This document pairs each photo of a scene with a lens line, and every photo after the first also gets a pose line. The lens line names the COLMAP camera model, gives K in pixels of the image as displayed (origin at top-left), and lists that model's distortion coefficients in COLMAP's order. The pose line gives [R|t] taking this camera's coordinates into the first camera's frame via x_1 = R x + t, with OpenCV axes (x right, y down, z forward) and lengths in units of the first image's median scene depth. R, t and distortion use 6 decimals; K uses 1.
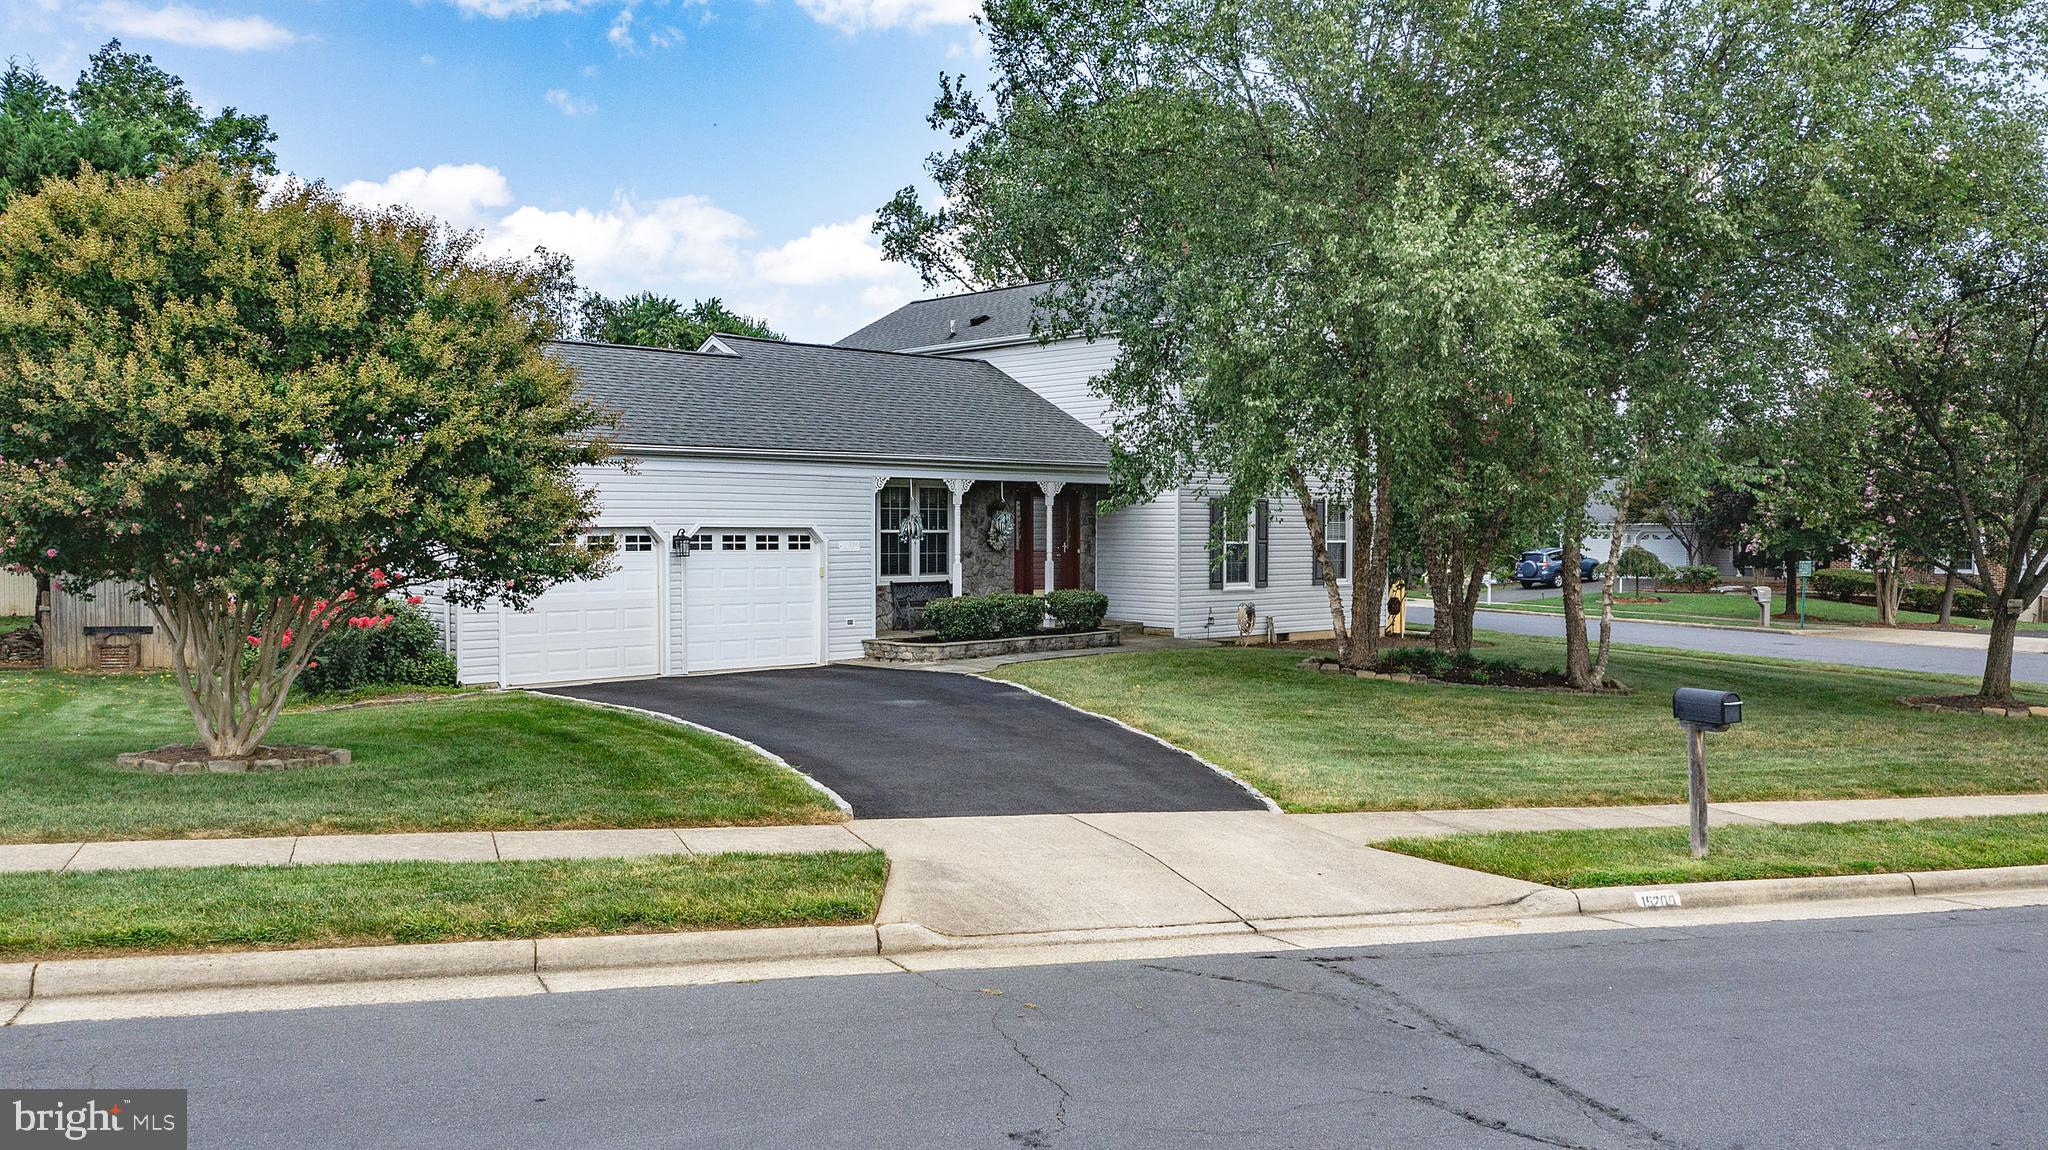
lens RADIAL K [[1707.3, 0, 1024.0], [0, 1707.3, 575.0], [0, 0, 1]] dist [-0.000532, 0.001624]
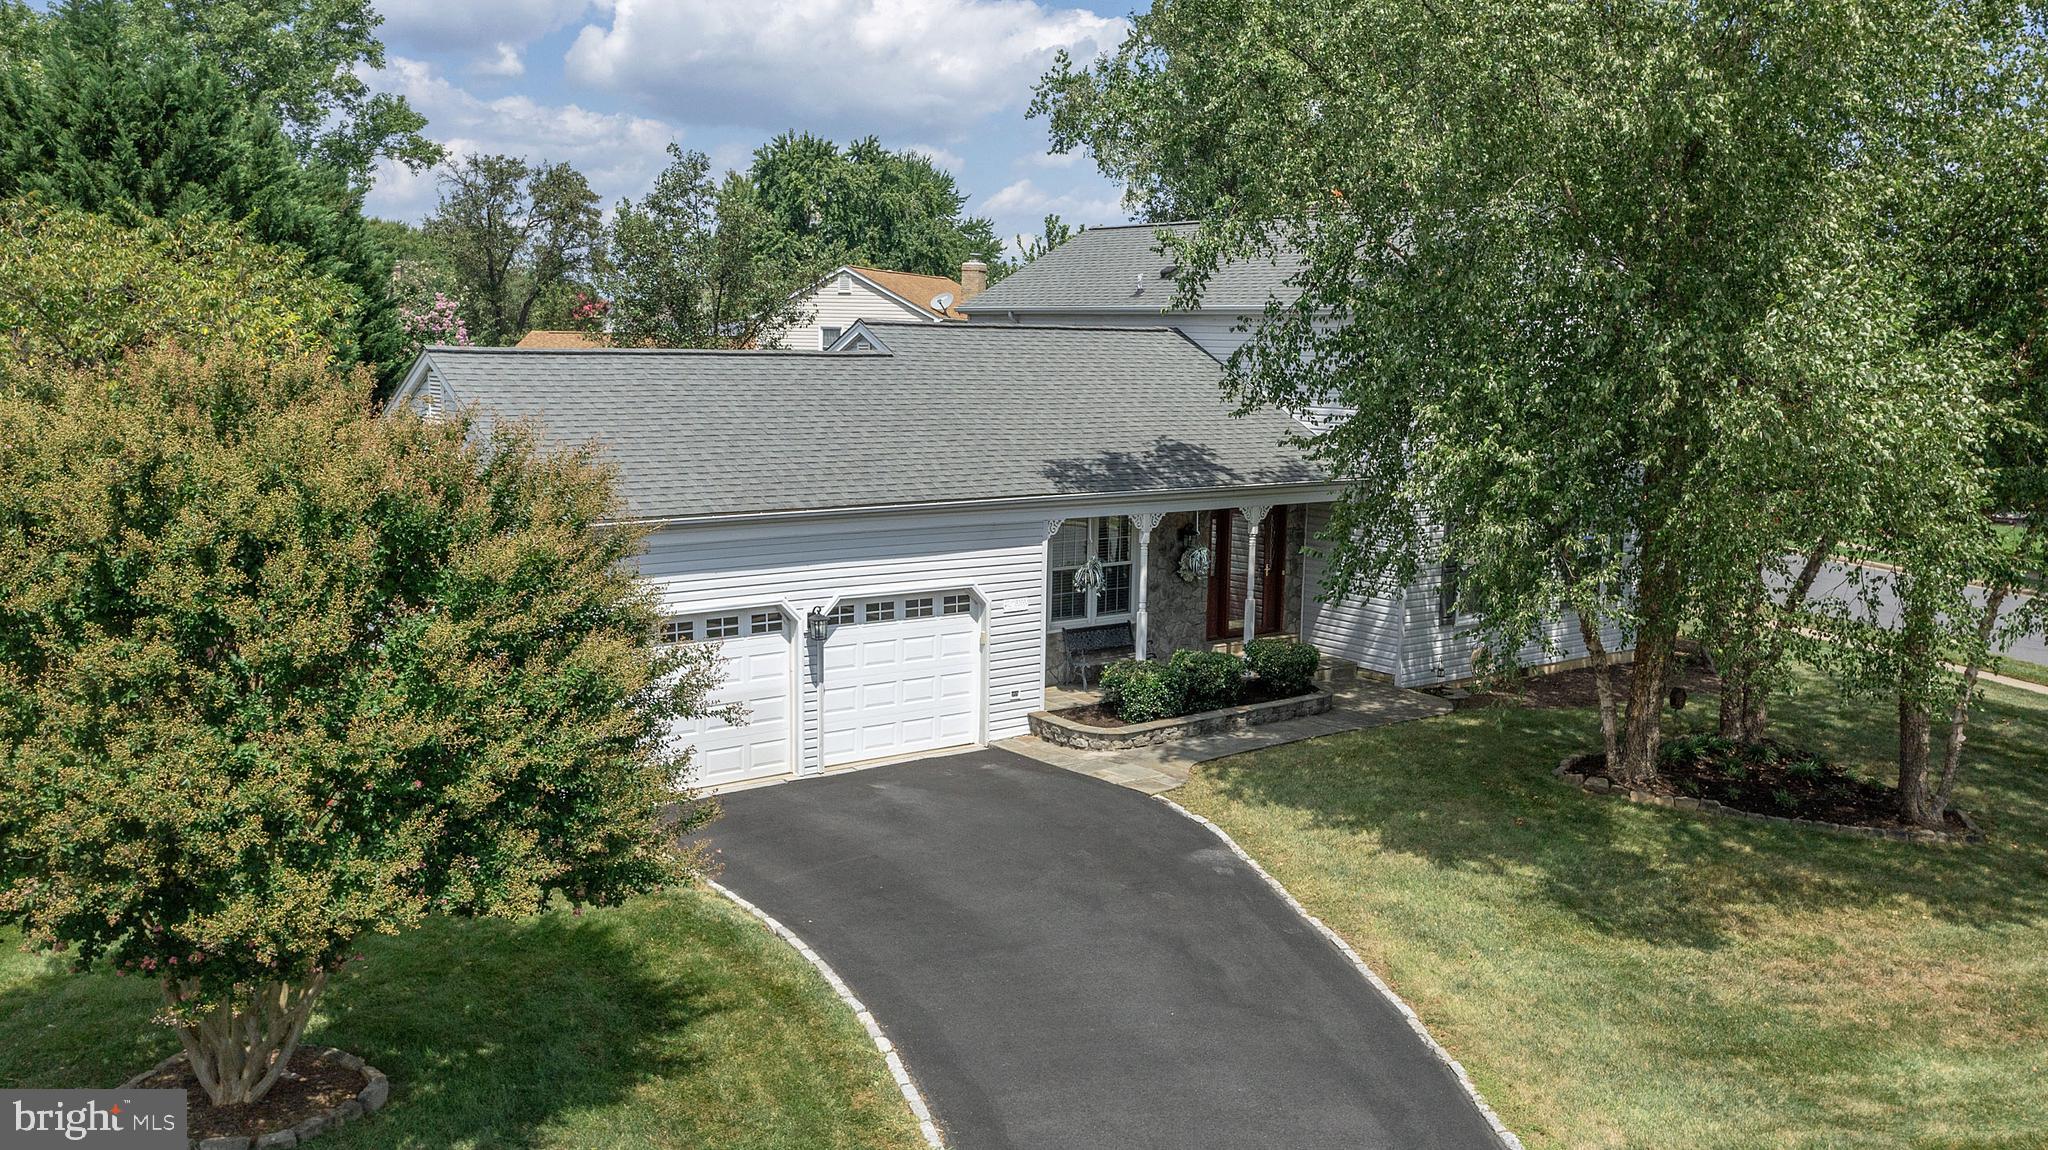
lens RADIAL K [[1707.3, 0, 1024.0], [0, 1707.3, 575.0], [0, 0, 1]] dist [-0.000532, 0.001624]
pose [[0.995230, 0.029851, -0.092872, -0.019567], [-0.016314, 0.989553, 0.143242, -0.148201], [0.096178, -0.141044, 0.985320, 0.164826]]
